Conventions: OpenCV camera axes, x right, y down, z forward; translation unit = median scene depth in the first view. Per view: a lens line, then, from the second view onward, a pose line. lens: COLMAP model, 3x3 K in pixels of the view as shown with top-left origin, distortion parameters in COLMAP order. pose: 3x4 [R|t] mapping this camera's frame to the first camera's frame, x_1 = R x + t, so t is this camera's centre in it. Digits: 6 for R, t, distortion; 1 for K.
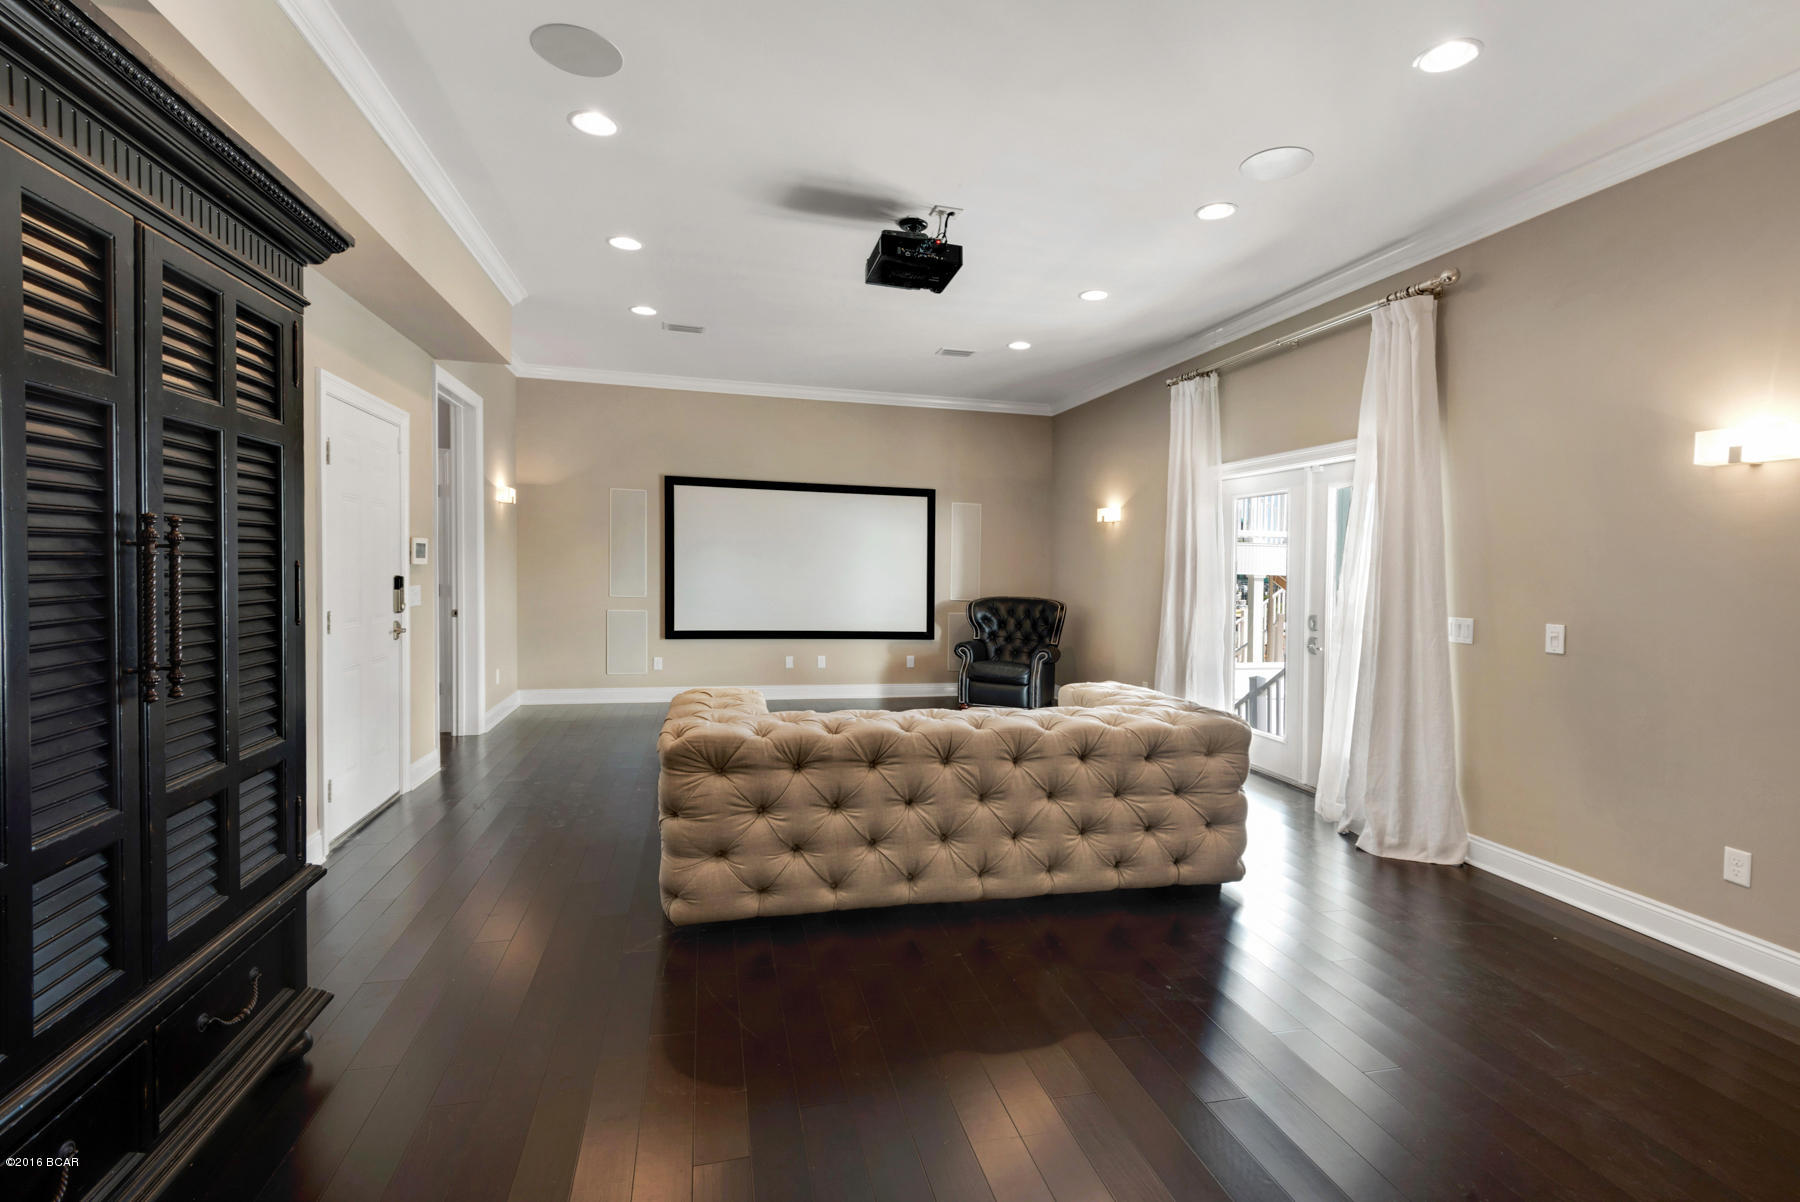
lens RADIAL K [[809.8, 0, 902.3], [0, 809.8, 598.9], [0, 0, 1]] dist [-0.000812, -0.002851]
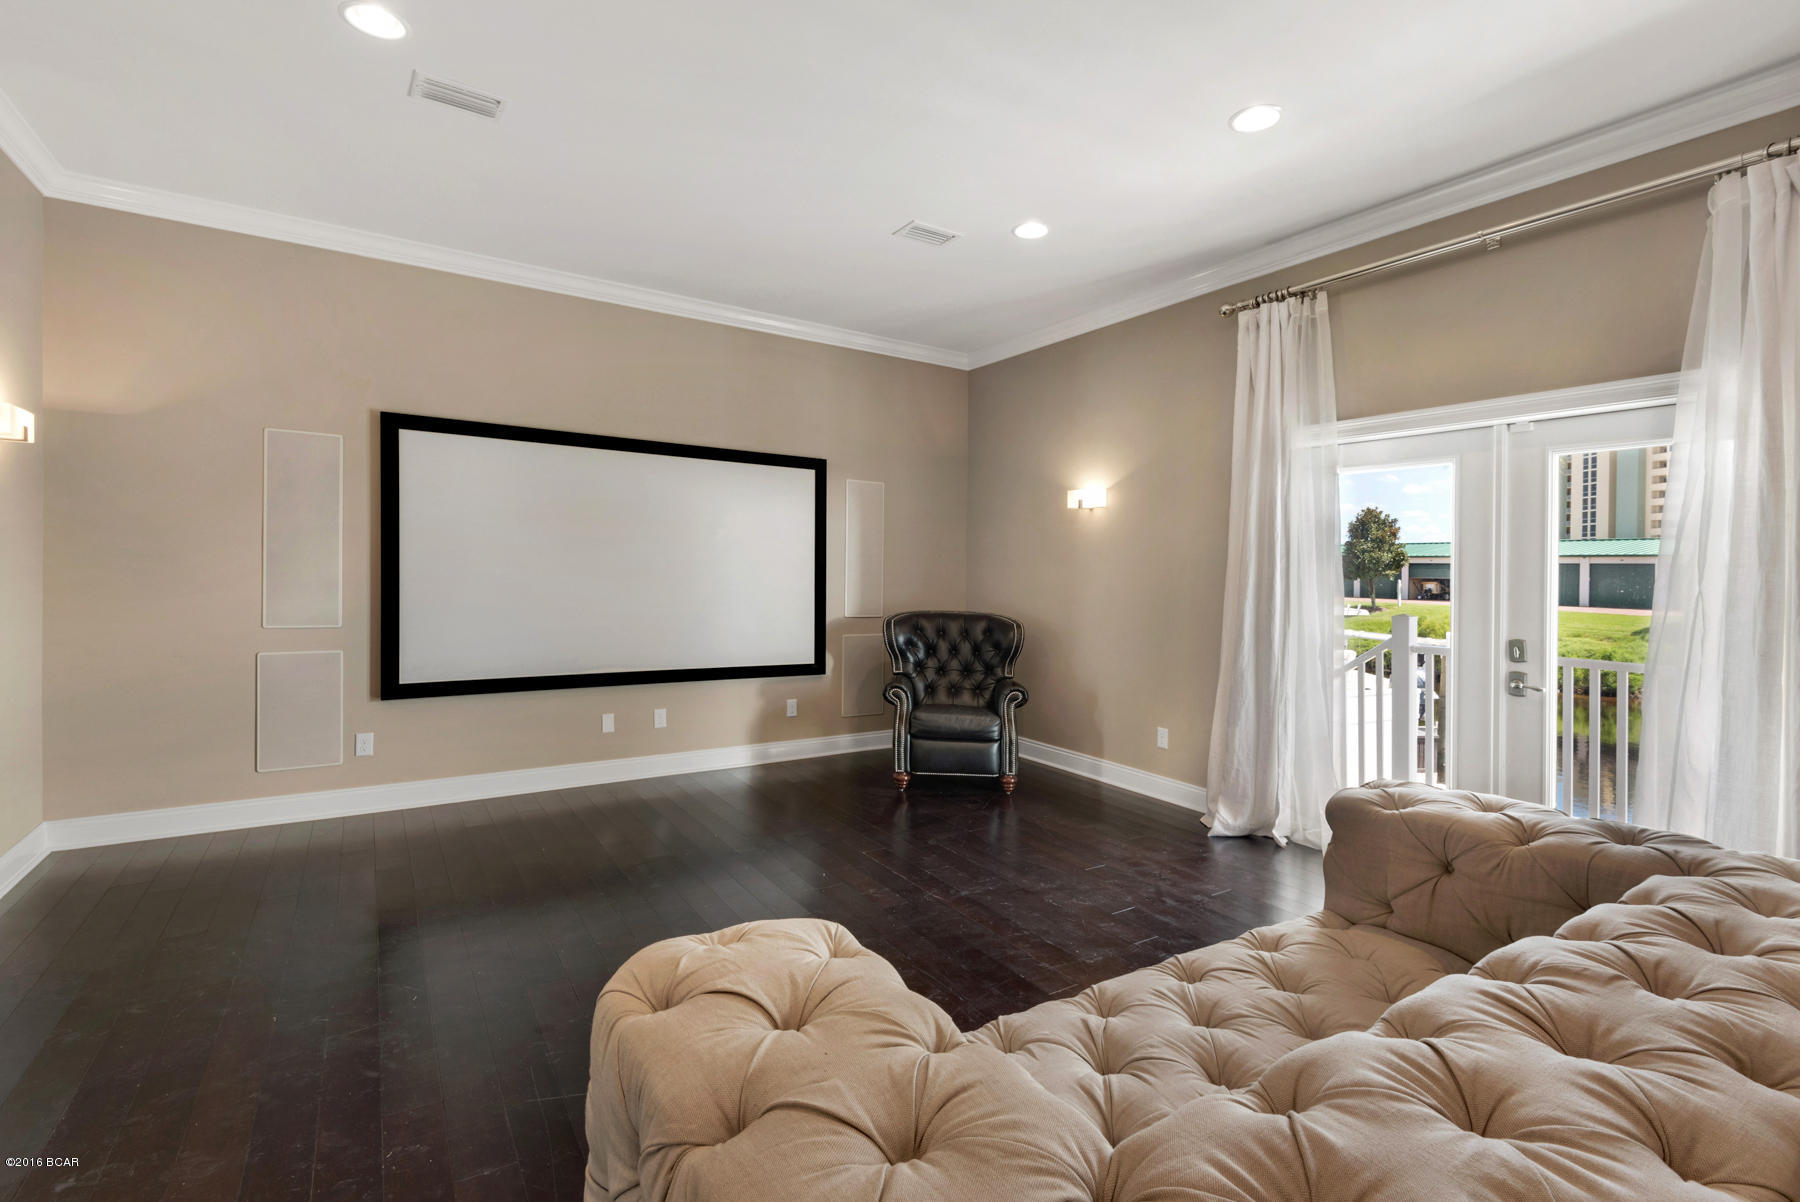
lens RADIAL K [[809.8, 0, 899.2], [0, 809.8, 583.1], [0, 0, 1]] dist [-0.000812, -0.002851]
pose [[0.942959, -0.005765, 0.332858, -0.139358], [0.013482, 0.999691, -0.020881, -0.013092], [-0.332635, 0.024178, 0.942746, 0.339215]]
